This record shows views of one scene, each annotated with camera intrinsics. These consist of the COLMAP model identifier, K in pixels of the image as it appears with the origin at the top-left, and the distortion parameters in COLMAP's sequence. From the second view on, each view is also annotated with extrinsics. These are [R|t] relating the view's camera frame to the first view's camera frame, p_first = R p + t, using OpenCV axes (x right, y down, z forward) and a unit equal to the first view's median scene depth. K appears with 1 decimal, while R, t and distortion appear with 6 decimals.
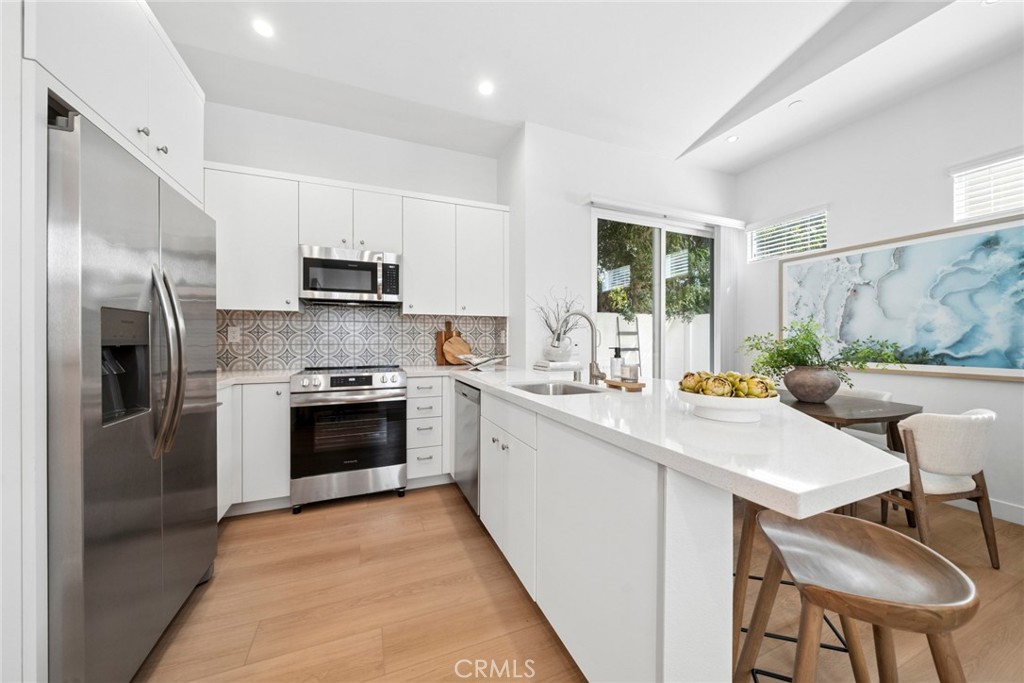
lens RADIAL K [[355.2, 0, 515.2], [0, 355.2, 339.6], [0, 0, 1]] dist [-0.005617, 0.000110]
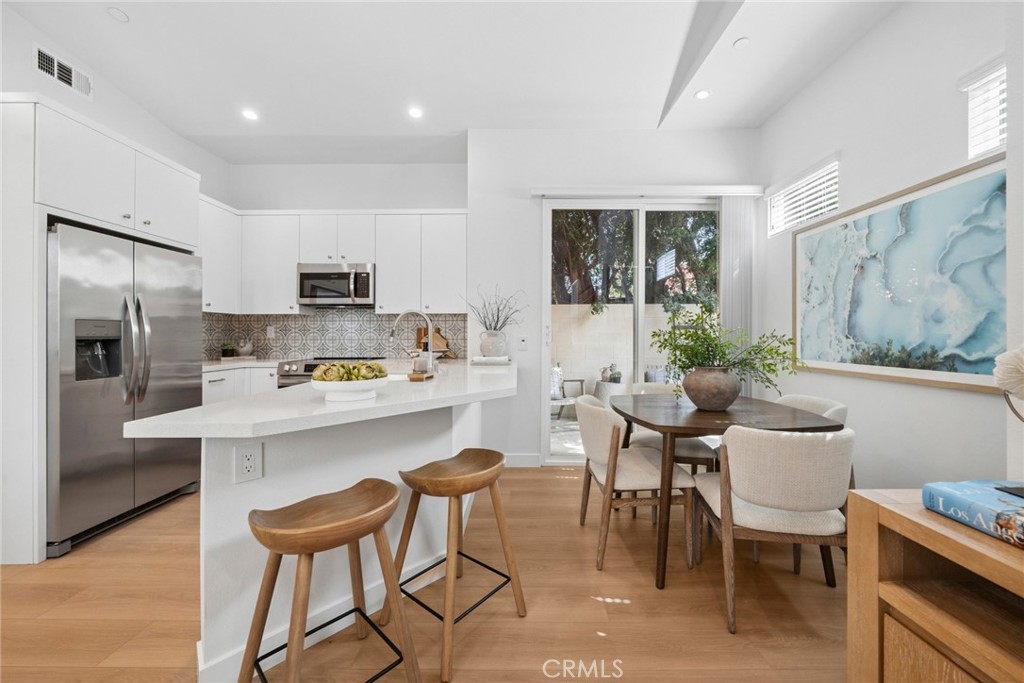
lens RADIAL K [[390.2, 0, 518.9], [0, 390.2, 332.3], [0, 0, 1]] dist [0.002139, -0.000152]
pose [[0.922846, -0.005248, -0.385132, 0.664763], [0.001726, 0.999953, -0.009489, 0.002373], [0.385164, 0.008092, 0.922813, -0.016304]]
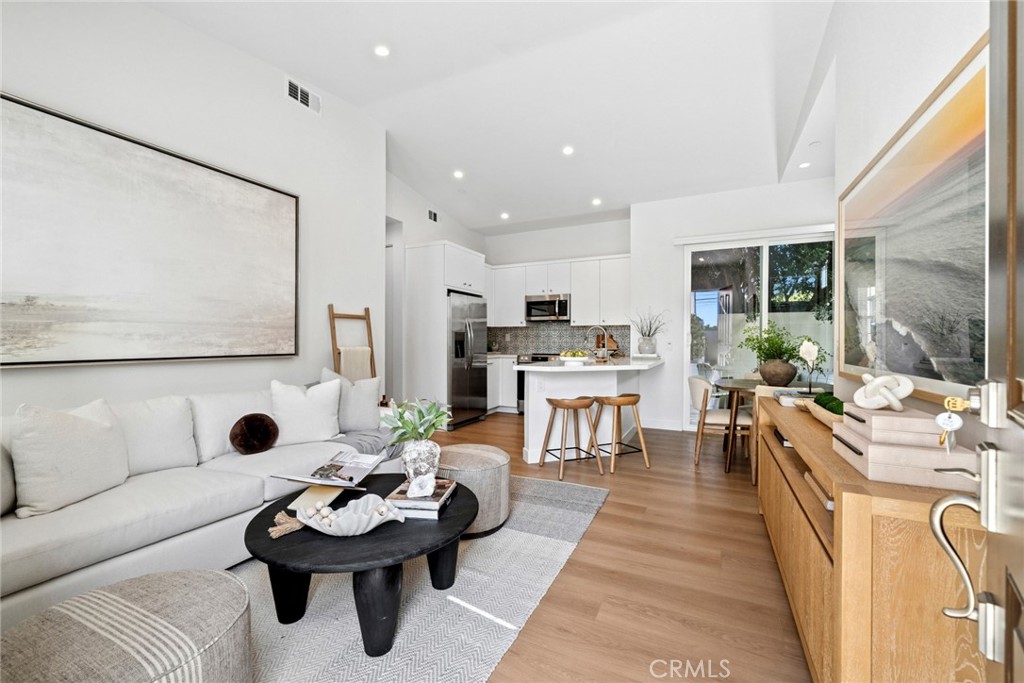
lens RADIAL K [[416.8, 0, 513.0], [0, 416.8, 336.8], [0, 0, 1]] dist [-0.002016, 0.000044]
pose [[0.669646, -0.004750, -0.742666, 1.160779], [-0.003264, 0.999951, -0.009338, 0.006263], [0.742674, 0.008677, 0.669597, -0.715361]]
